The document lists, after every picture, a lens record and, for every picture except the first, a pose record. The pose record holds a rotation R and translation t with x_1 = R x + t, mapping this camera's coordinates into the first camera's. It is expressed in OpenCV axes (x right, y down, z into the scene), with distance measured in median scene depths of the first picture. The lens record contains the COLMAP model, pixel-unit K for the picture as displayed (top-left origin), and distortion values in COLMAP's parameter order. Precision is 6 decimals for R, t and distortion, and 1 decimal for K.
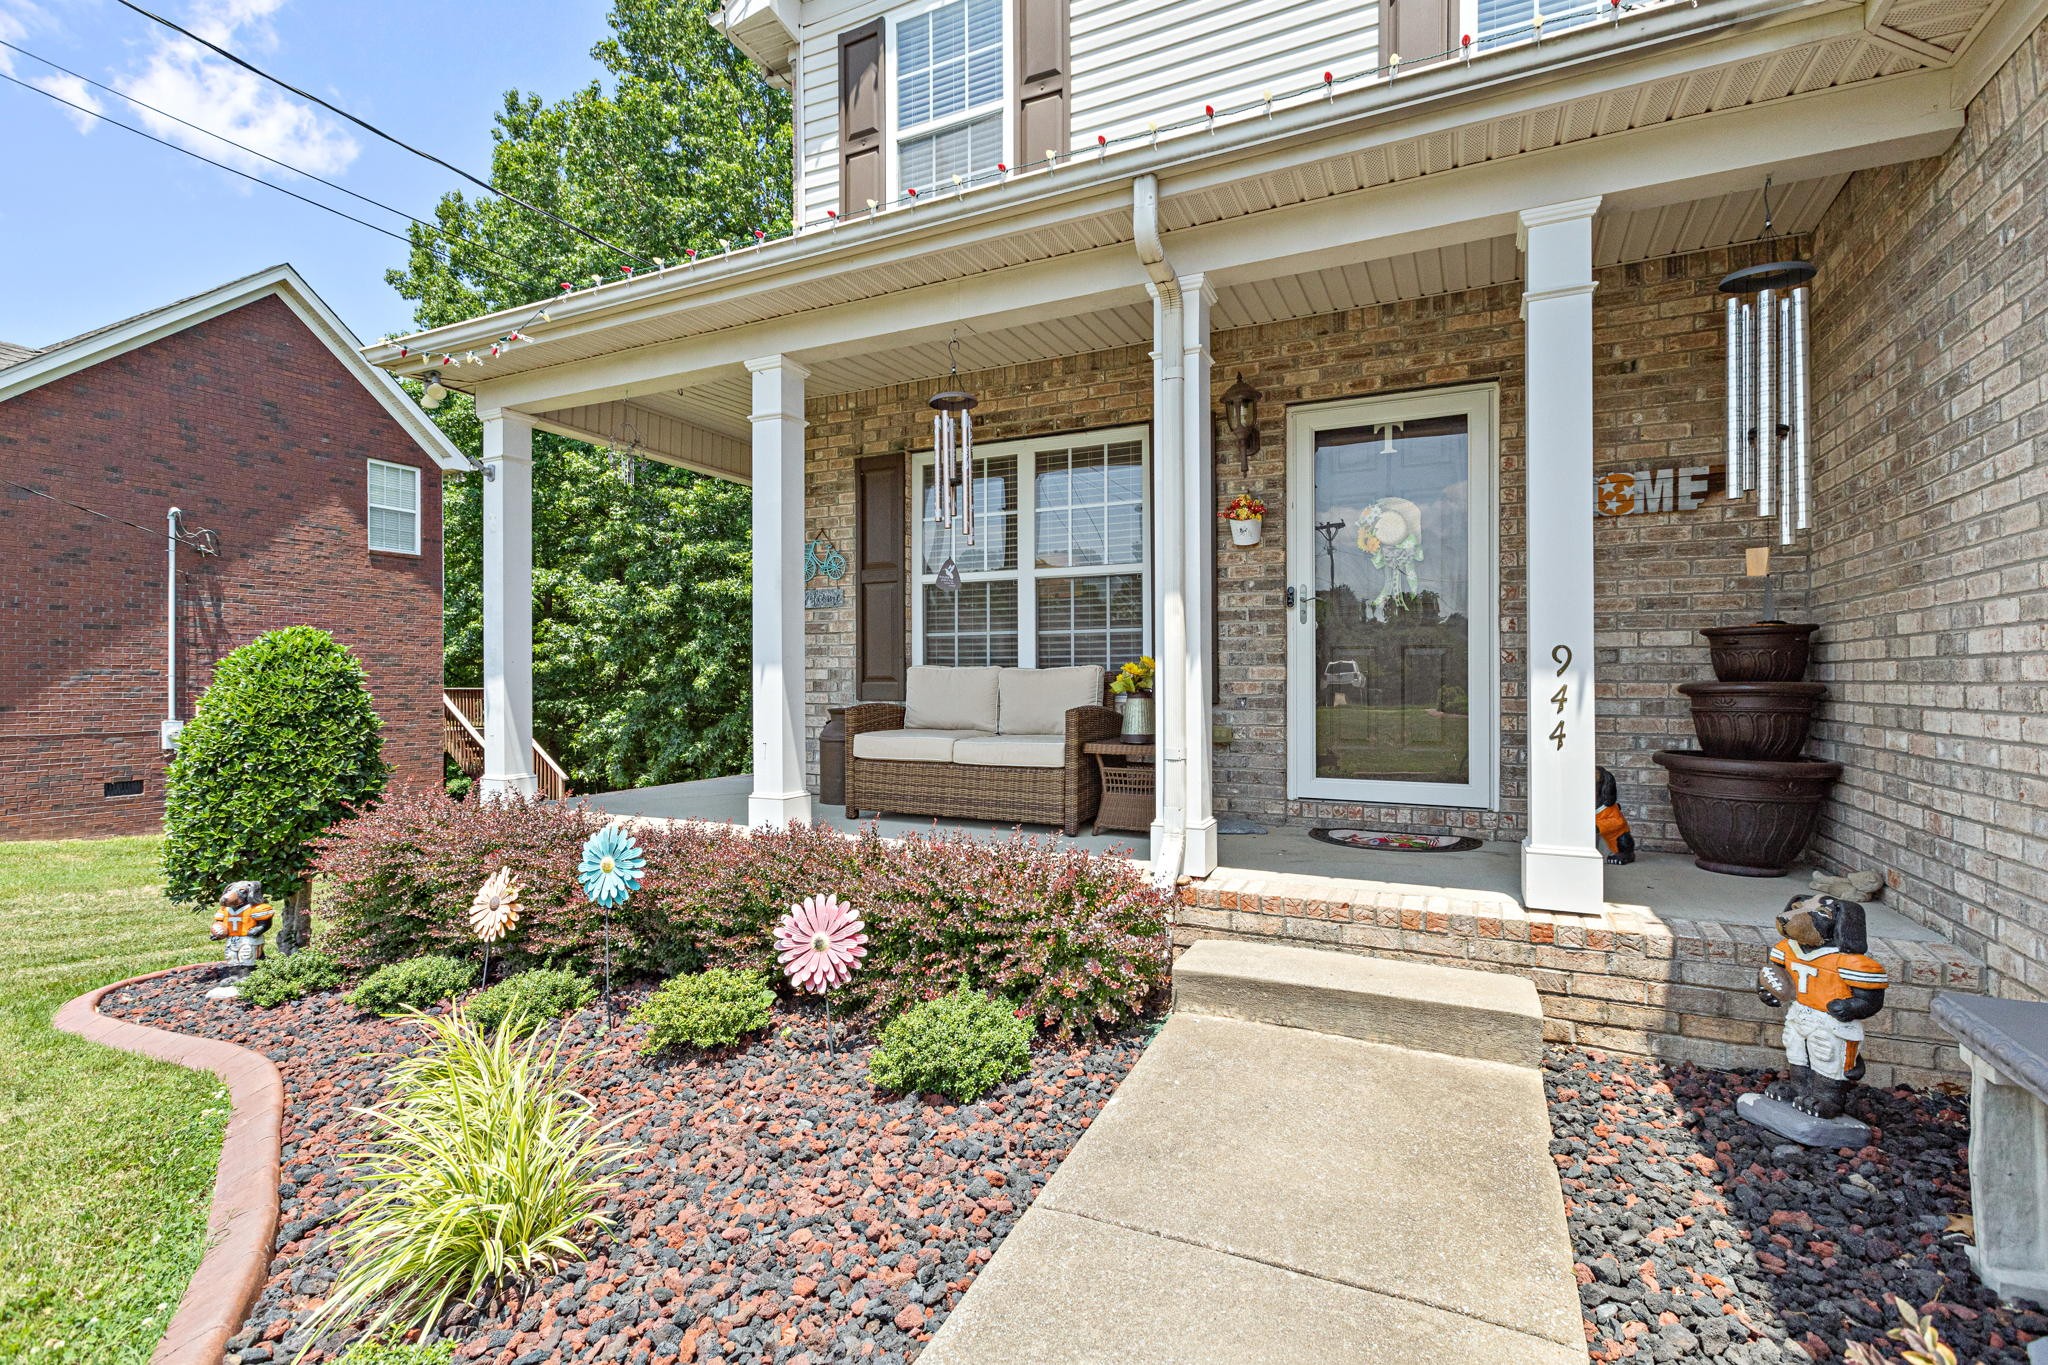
lens RADIAL K [[925.8, 0, 1026.0], [0, 925.8, 690.6], [0, 0, 1]] dist [0.001220, 0.000097]
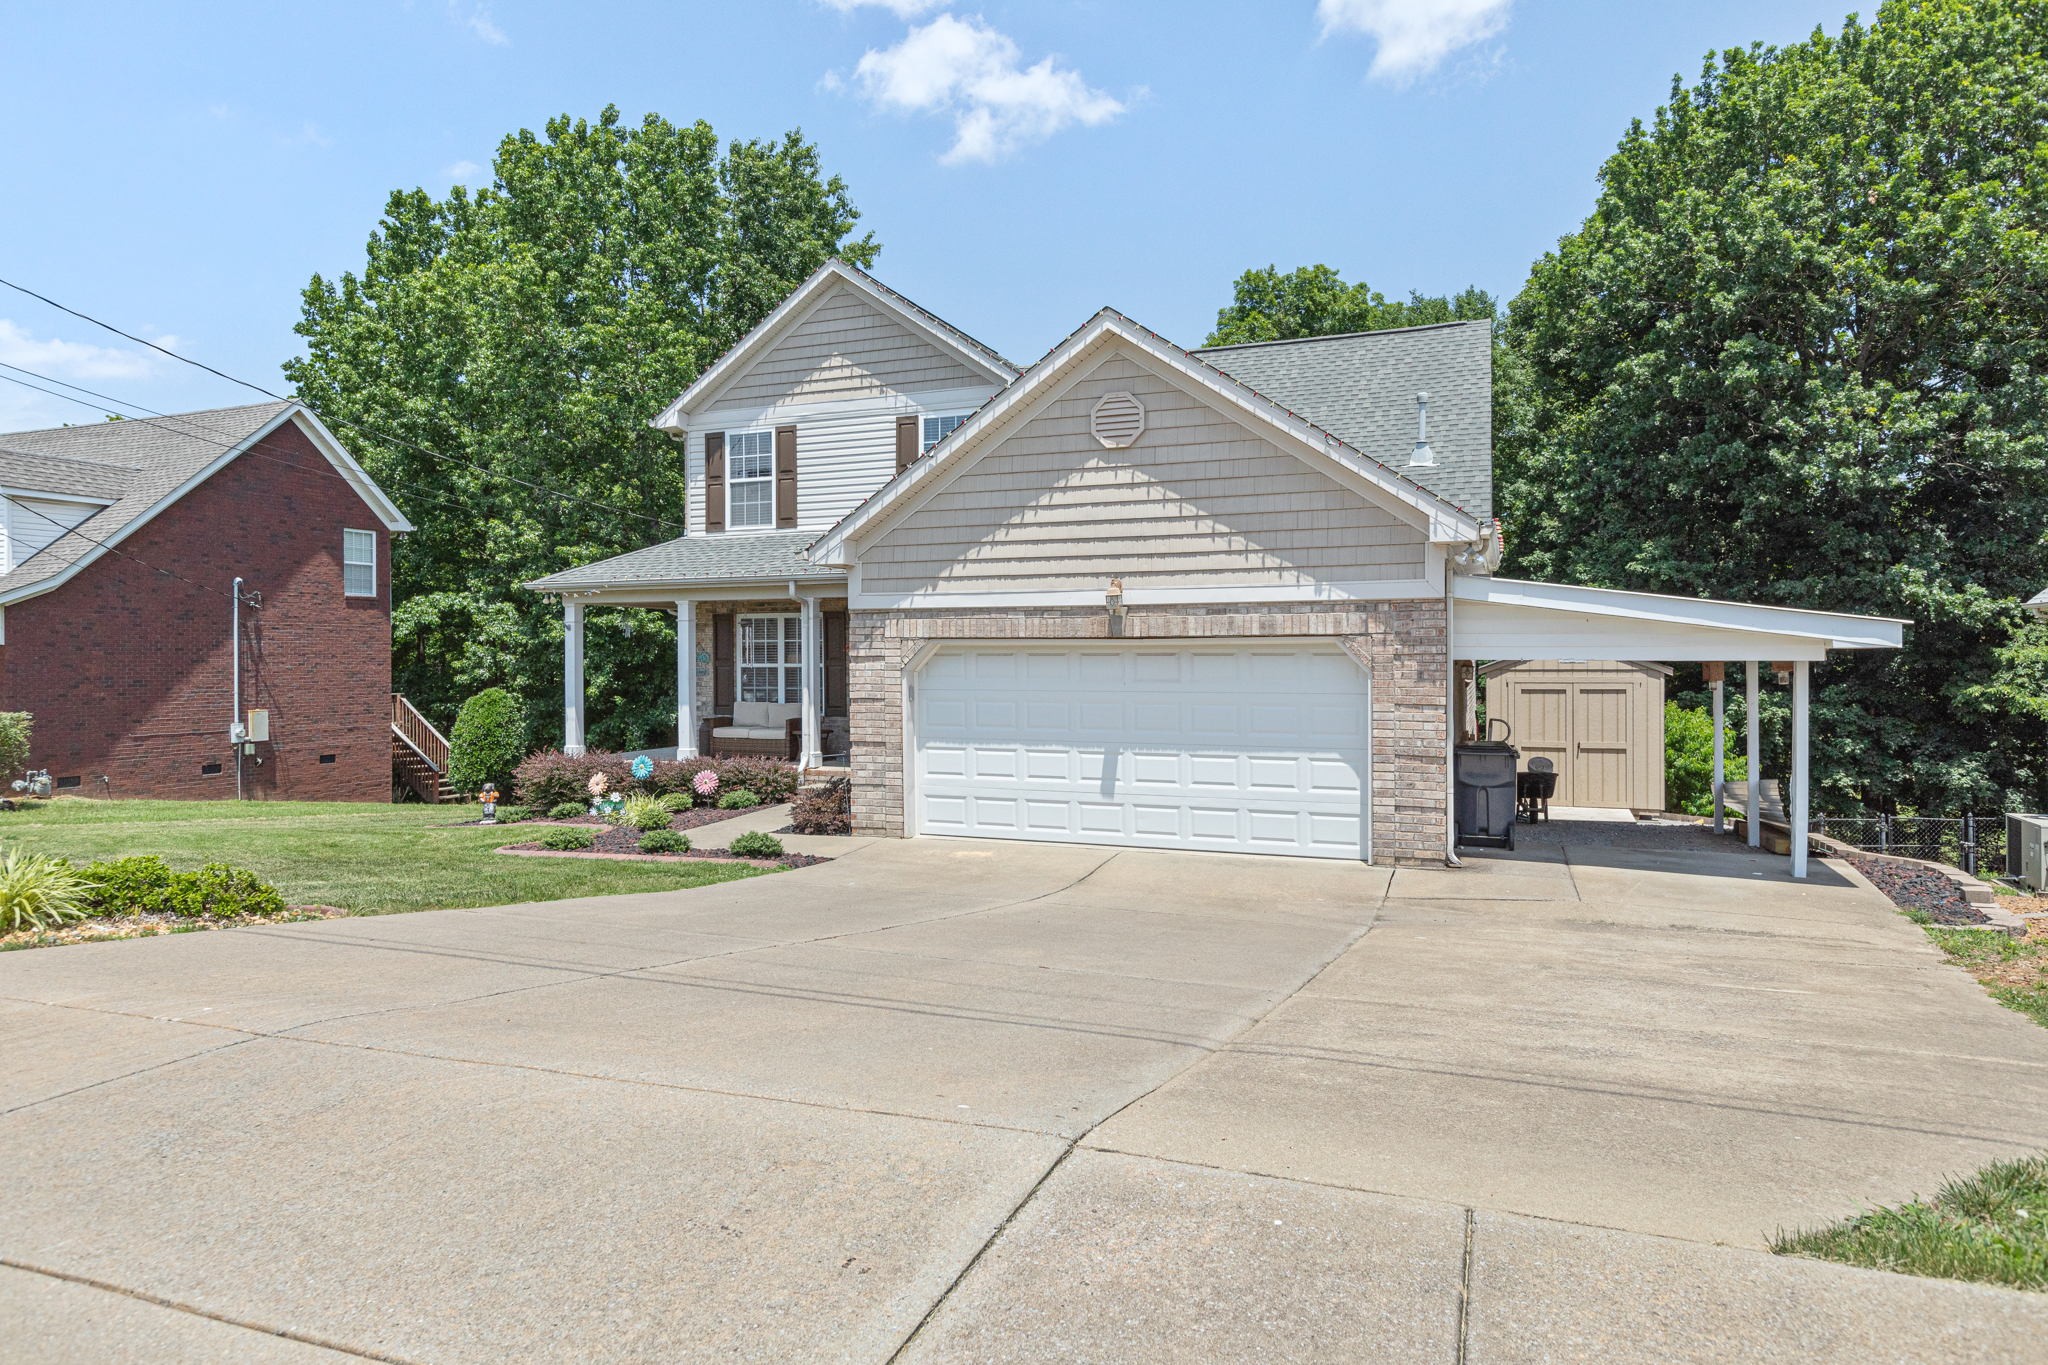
lens RADIAL K [[1177.1, 0, 1020.1], [0, 1177.1, 667.2], [0, 0, 1]] dist [-0.005805, -0.000330]
pose [[0.996813, -0.003947, 0.079677, 0.370567], [0.004306, 0.999981, -0.004336, -0.096078], [-0.079658, 0.004666, 0.996811, -2.128882]]
